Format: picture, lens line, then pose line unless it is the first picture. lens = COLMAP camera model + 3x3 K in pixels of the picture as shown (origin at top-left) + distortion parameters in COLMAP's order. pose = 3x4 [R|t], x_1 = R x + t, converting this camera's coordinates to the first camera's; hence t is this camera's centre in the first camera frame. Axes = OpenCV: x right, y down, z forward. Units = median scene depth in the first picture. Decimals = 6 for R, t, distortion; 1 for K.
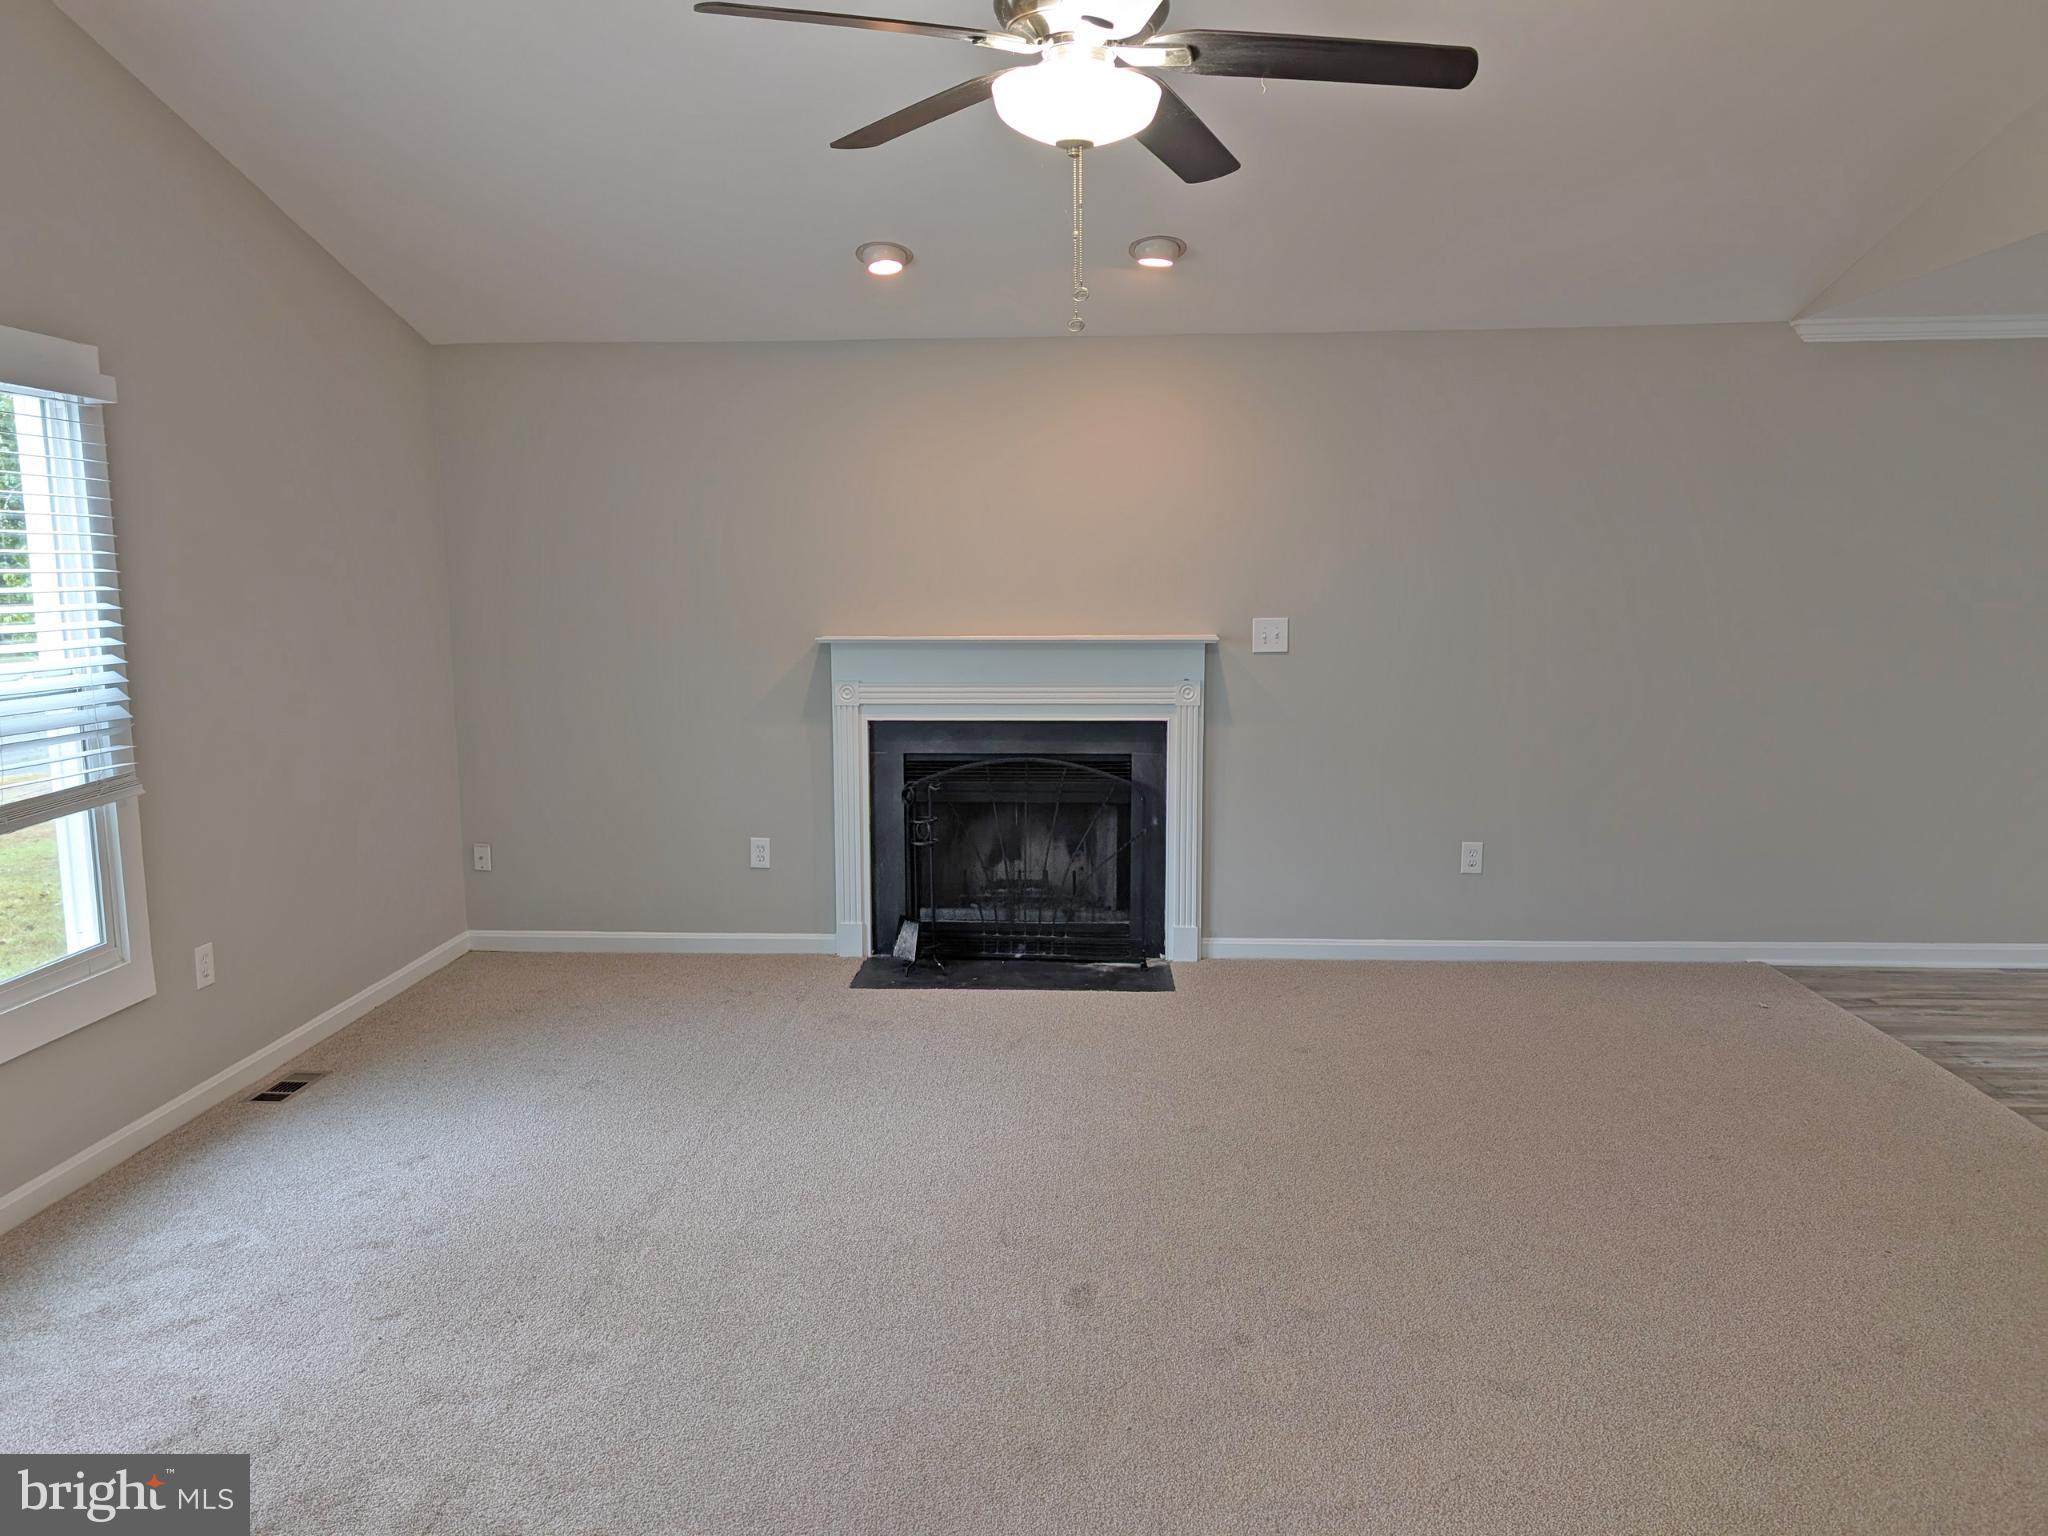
lens RADIAL K [[1423.8, 0, 1024.0], [0, 1423.8, 768.0], [0, 0, 1]] dist [0.003758, 0.001400]
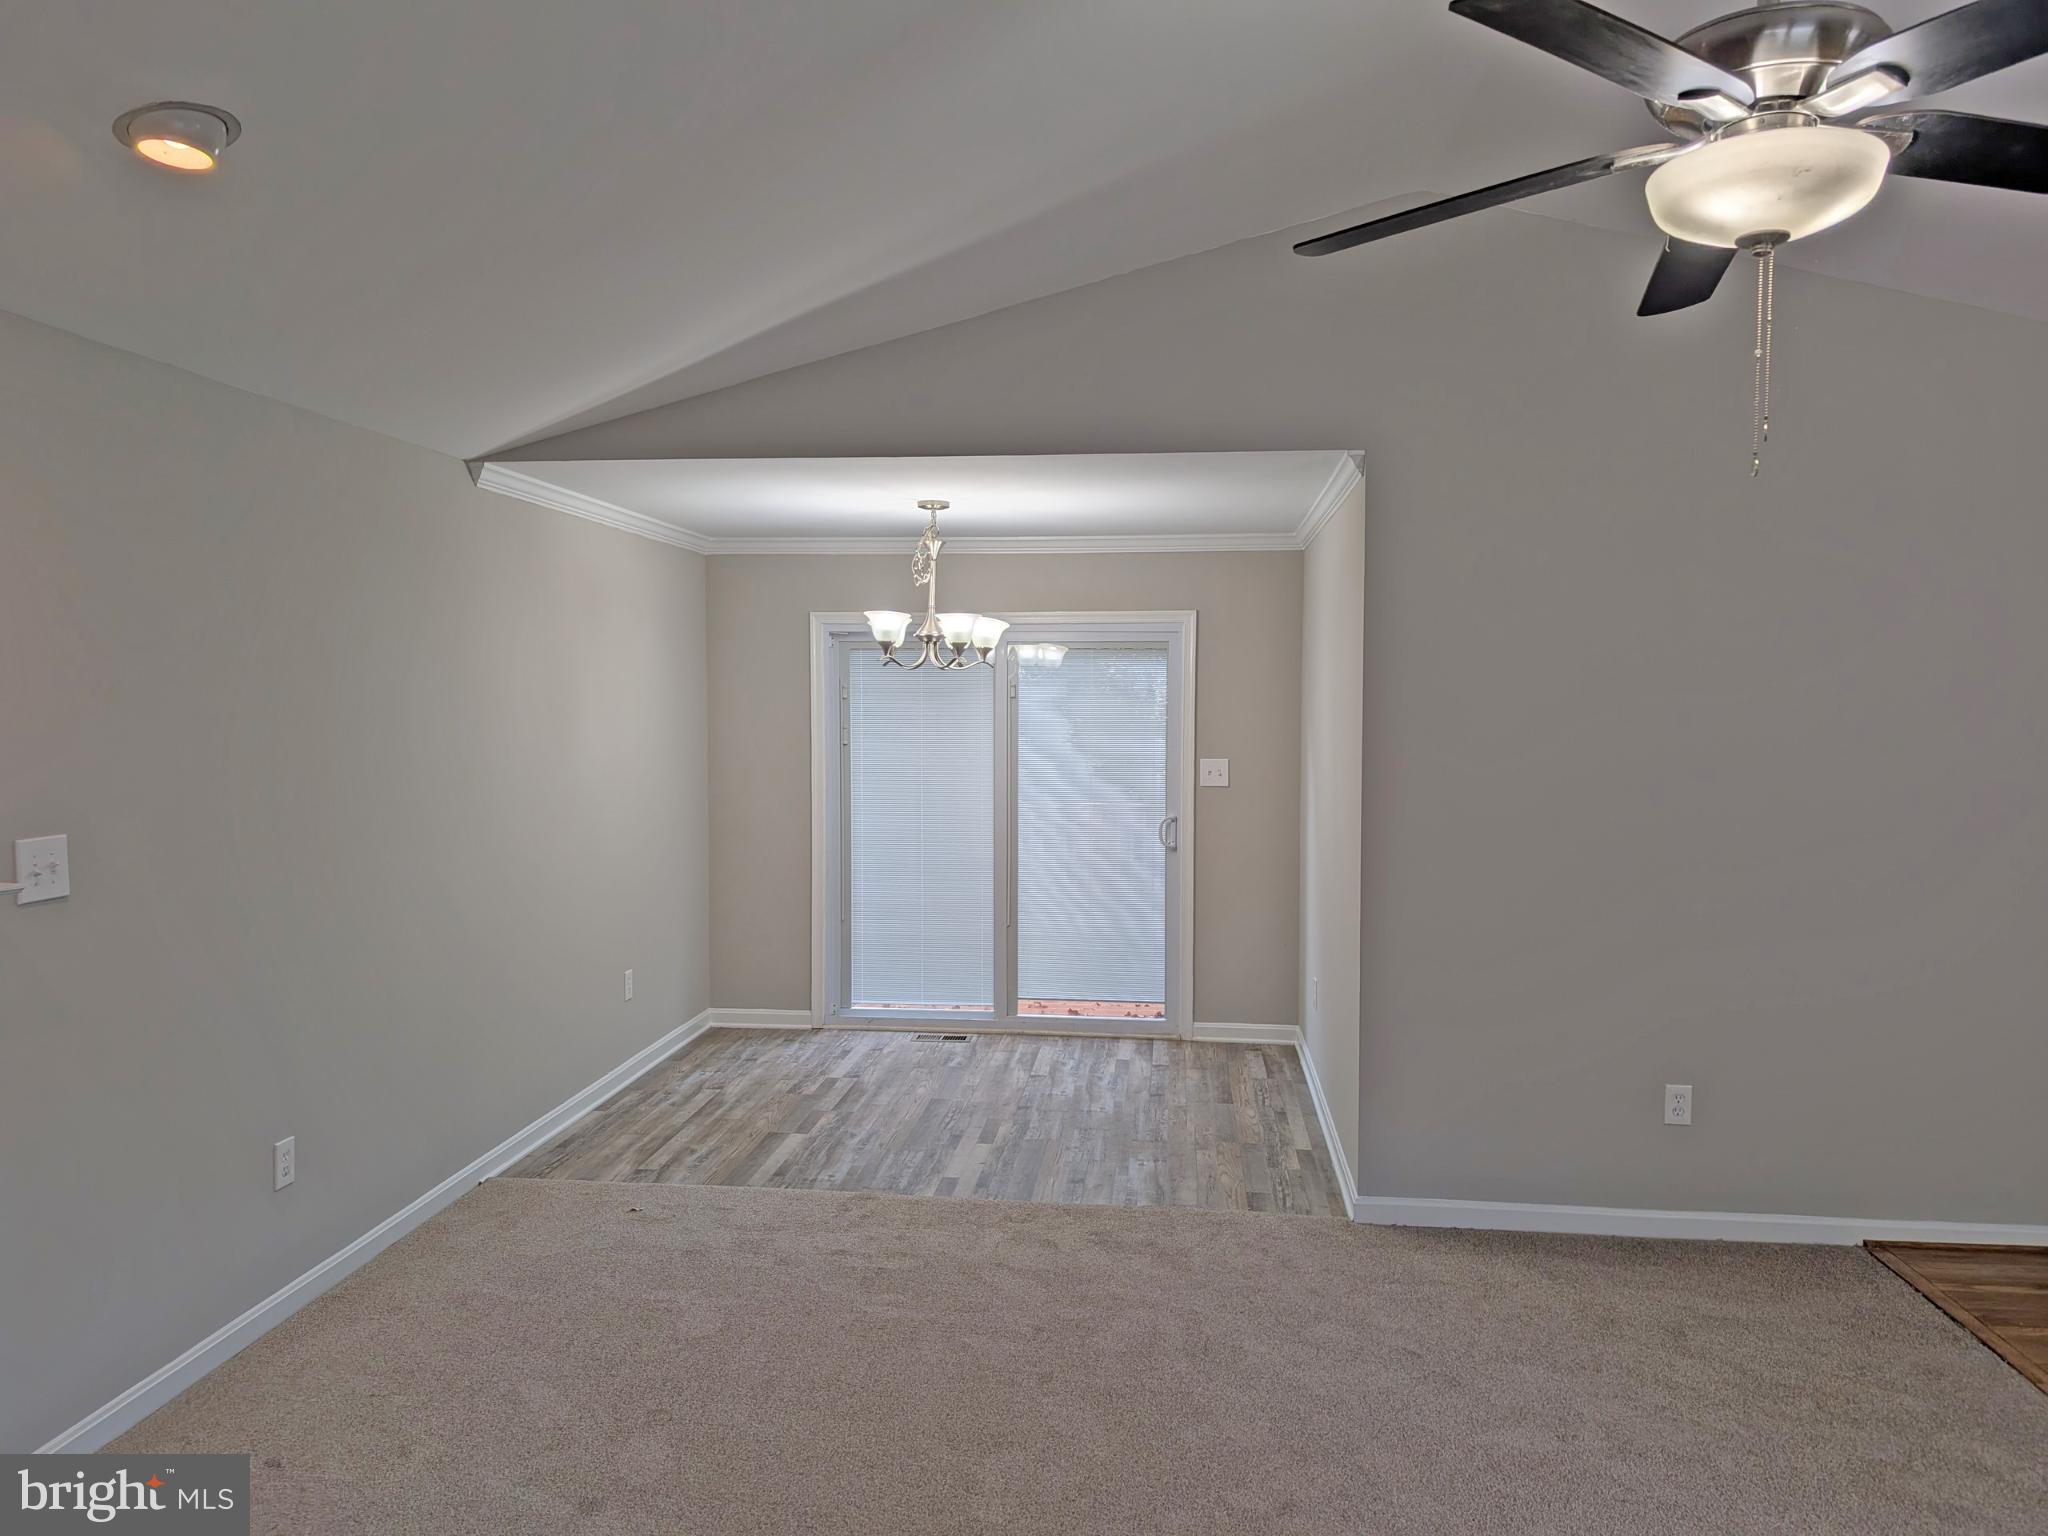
lens RADIAL K [[1449.6, 0, 1024.0], [0, 1449.6, 768.0], [0, 0, 1]] dist [0.071616, -0.134411]
pose [[0.068437, -0.043383, 0.996712, -0.342028], [0.130431, 0.990868, 0.034173, -0.100963], [-0.989093, 0.127664, 0.073471, 0.592241]]
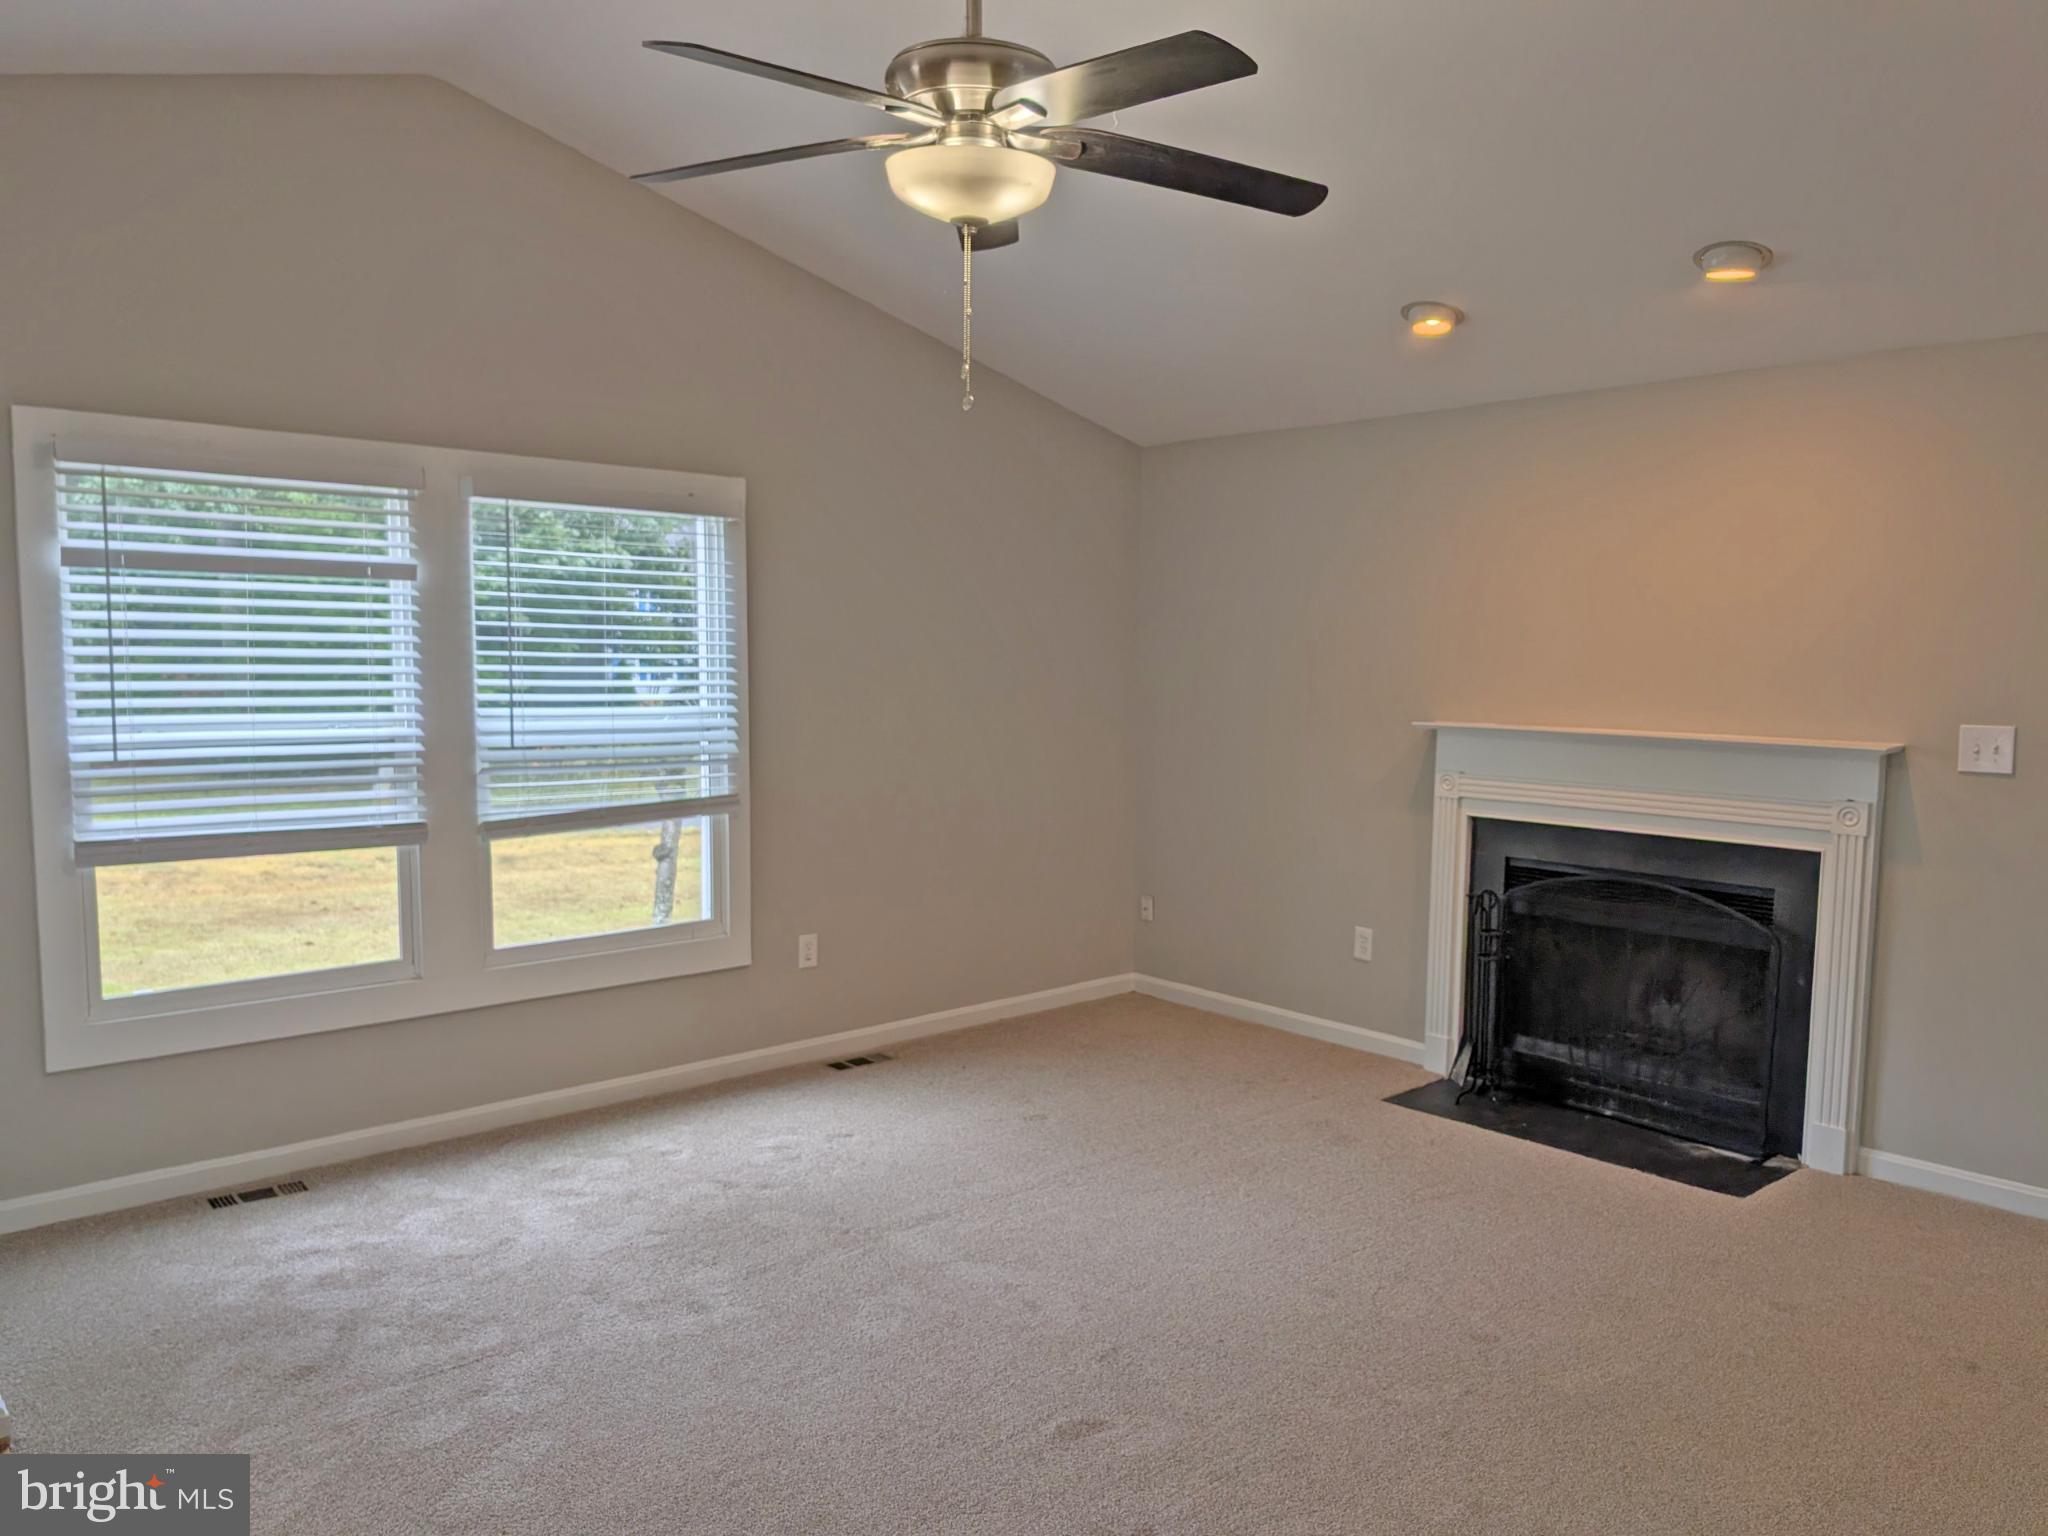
lens RADIAL K [[1449.6, 0, 1024.0], [0, 1449.6, 768.0], [0, 0, 1]] dist [0.071616, -0.134411]
pose [[0.717950, 0.070040, -0.692563, 0.335292], [-0.108762, 0.993993, -0.012225, -0.021804], [0.687546, 0.084101, 0.721254, 0.131891]]
